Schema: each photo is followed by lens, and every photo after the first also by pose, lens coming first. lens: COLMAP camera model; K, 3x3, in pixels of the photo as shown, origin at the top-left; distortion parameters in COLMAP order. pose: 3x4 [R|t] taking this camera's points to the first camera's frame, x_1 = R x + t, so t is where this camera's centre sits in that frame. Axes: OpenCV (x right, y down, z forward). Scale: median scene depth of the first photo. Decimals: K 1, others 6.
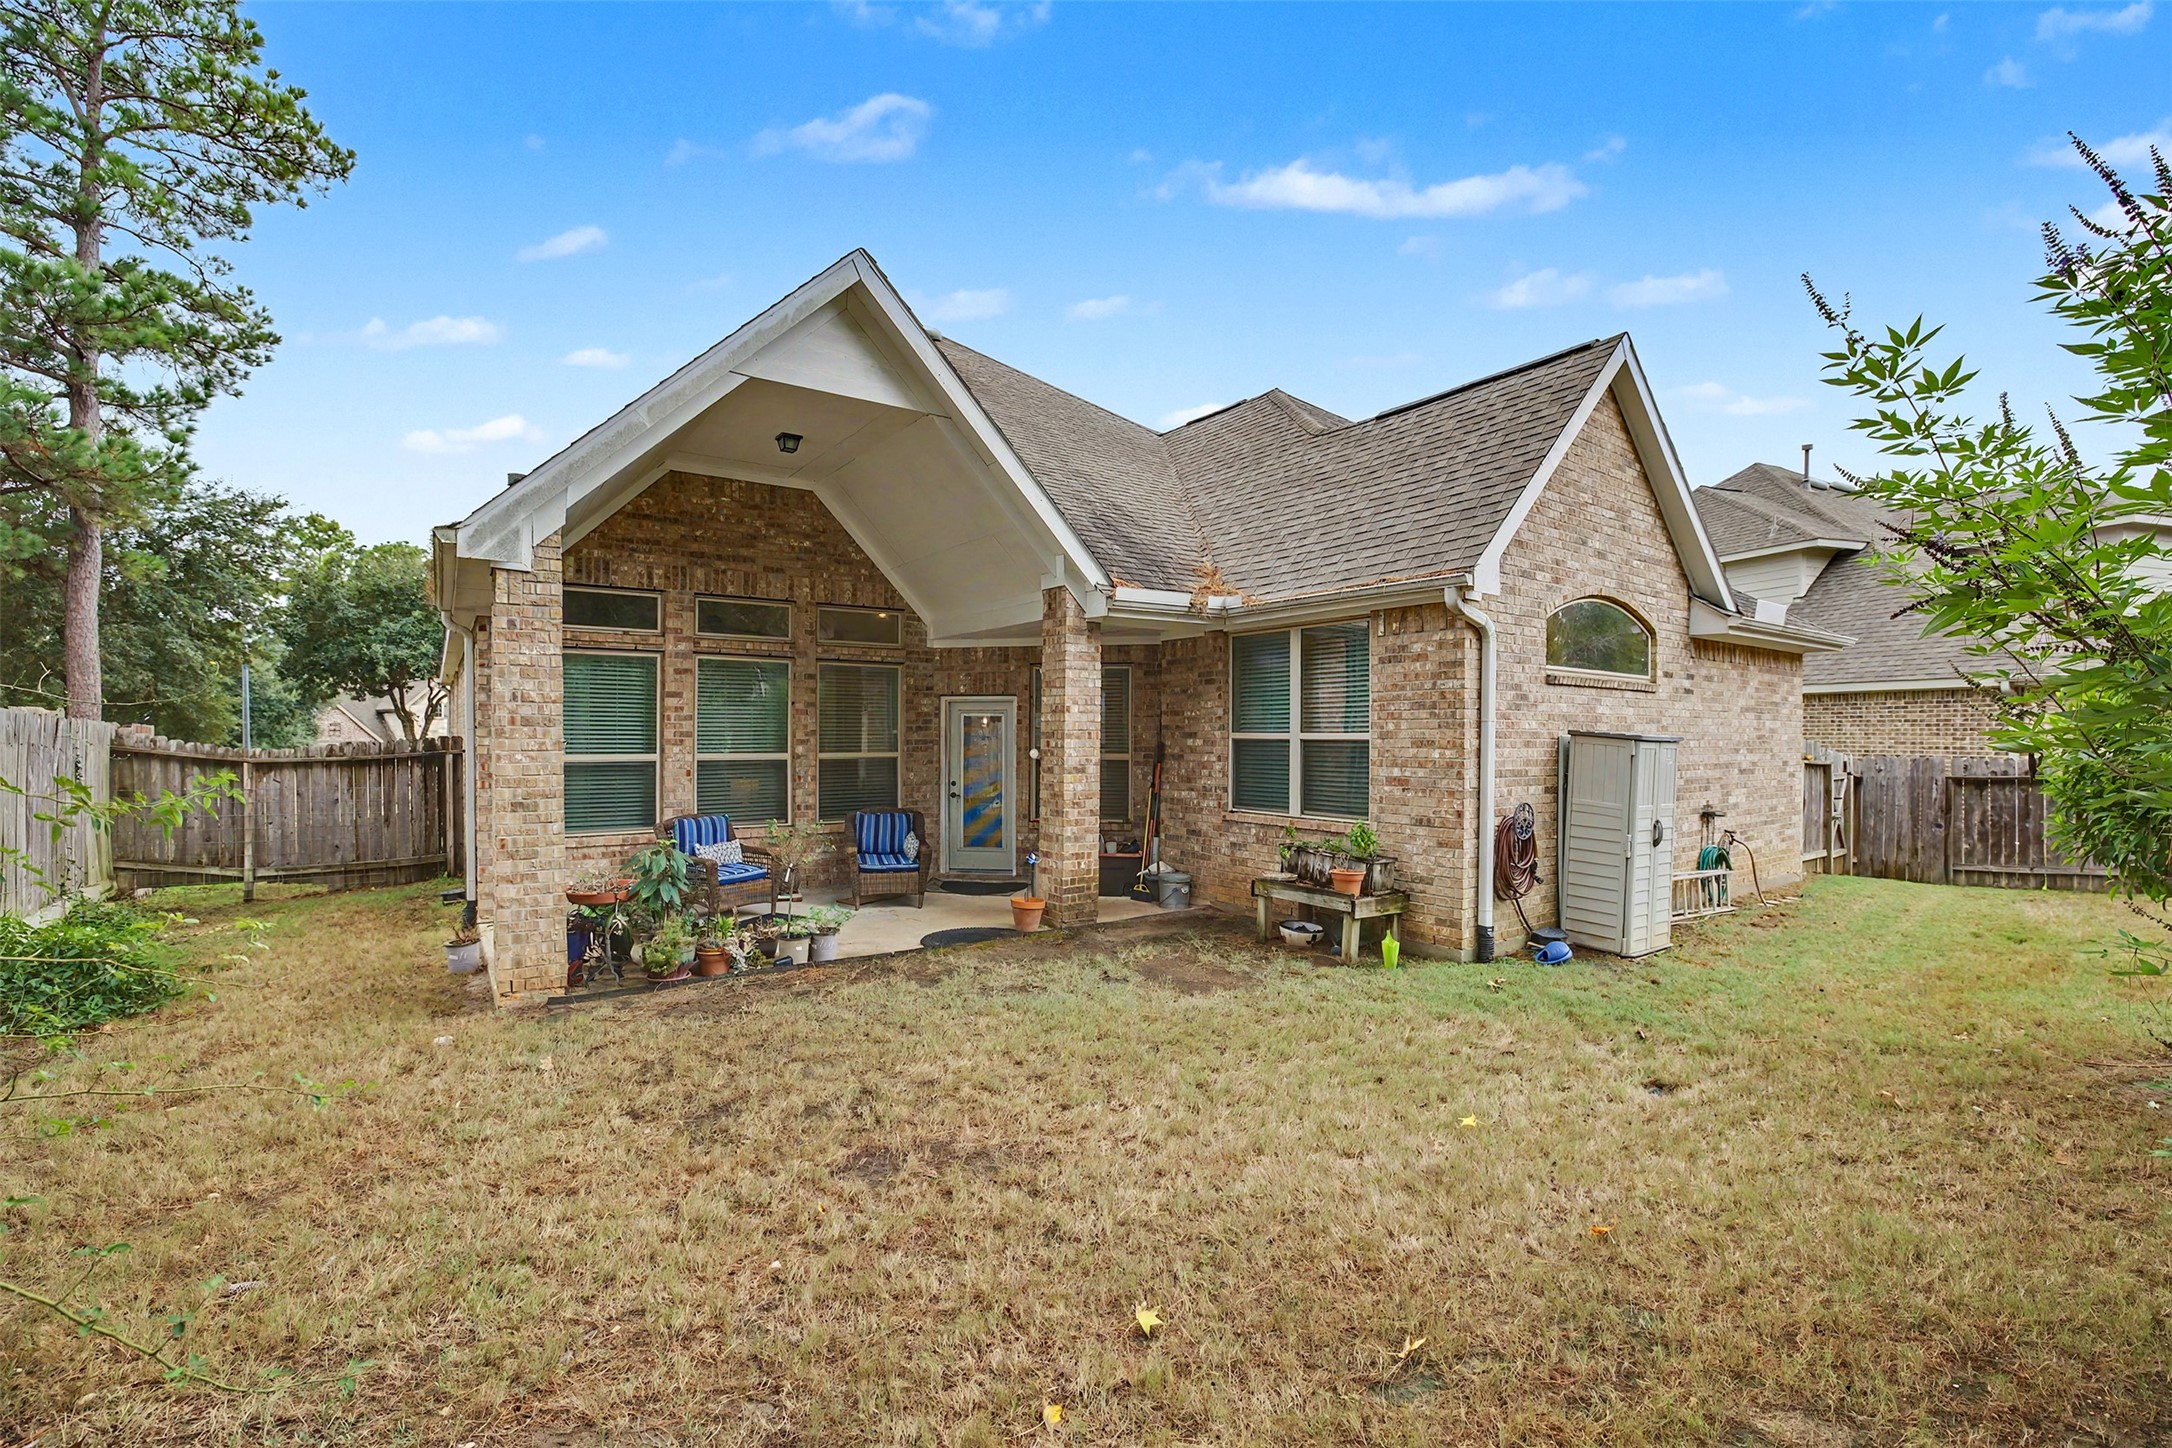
lens RADIAL K [[943.7, 0, 1096.6], [0, 943.7, 731.8], [0, 0, 1]] dist [-0.050517, 0.019240]
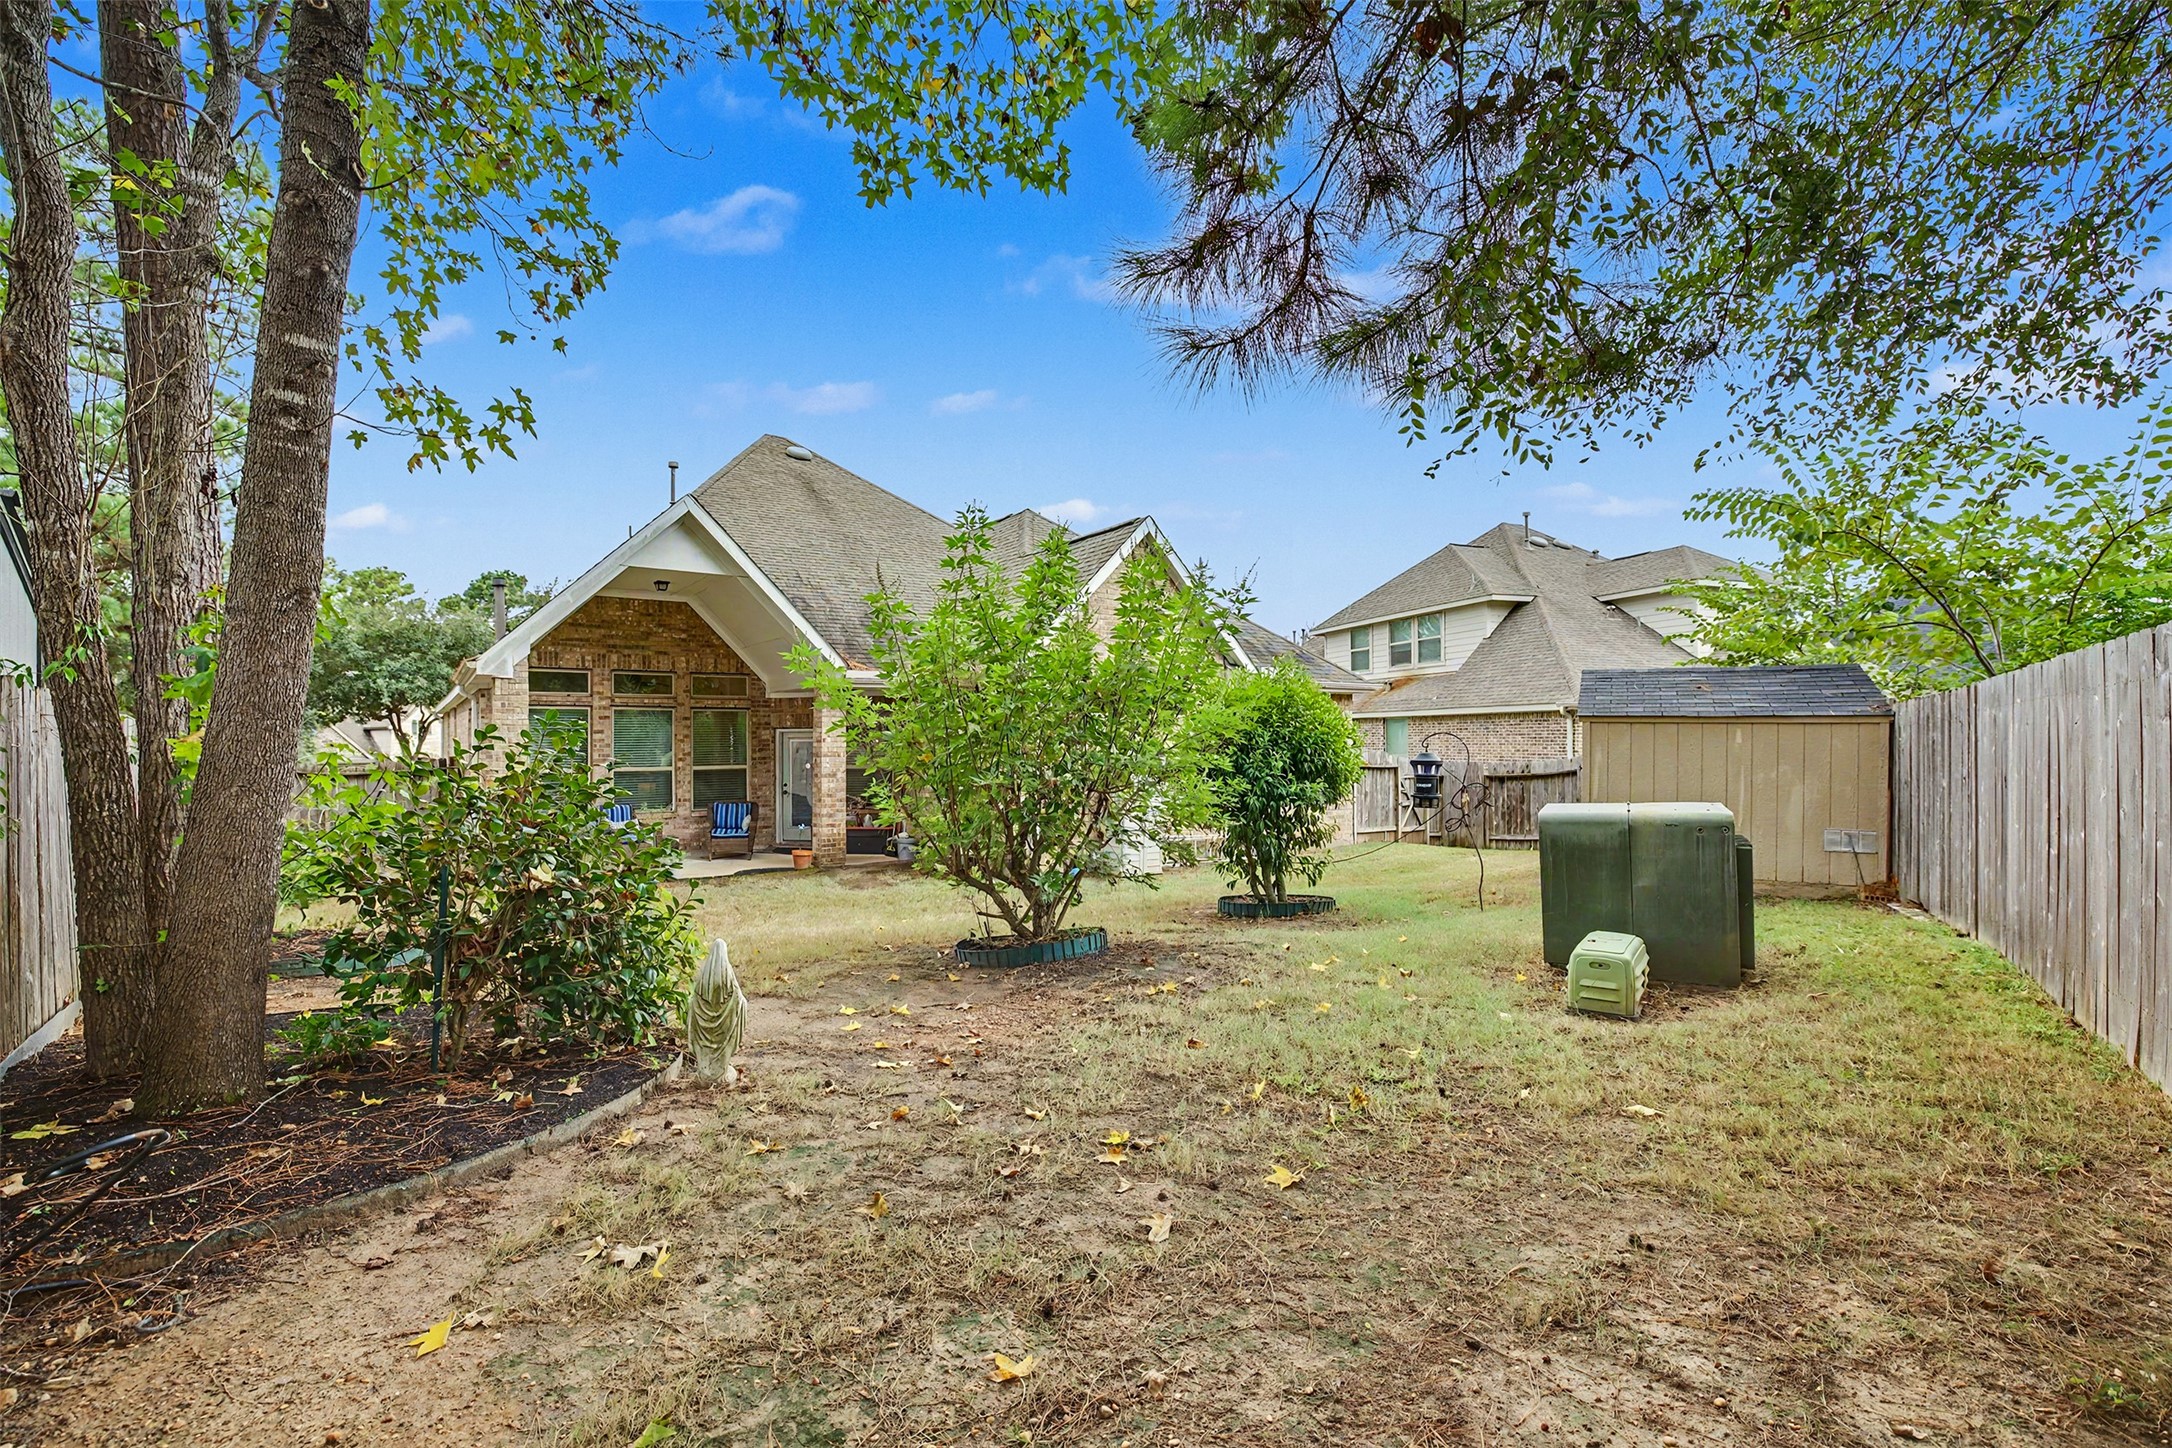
lens RADIAL K [[943.7, 0, 1096.6], [0, 943.7, 731.8], [0, 0, 1]] dist [-0.050517, 0.019240]
pose [[0.999726, -0.008426, 0.021822, 0.360295], [0.008557, 0.999946, -0.005896, -0.020867], [-0.021771, 0.006081, 0.999744, -0.611207]]
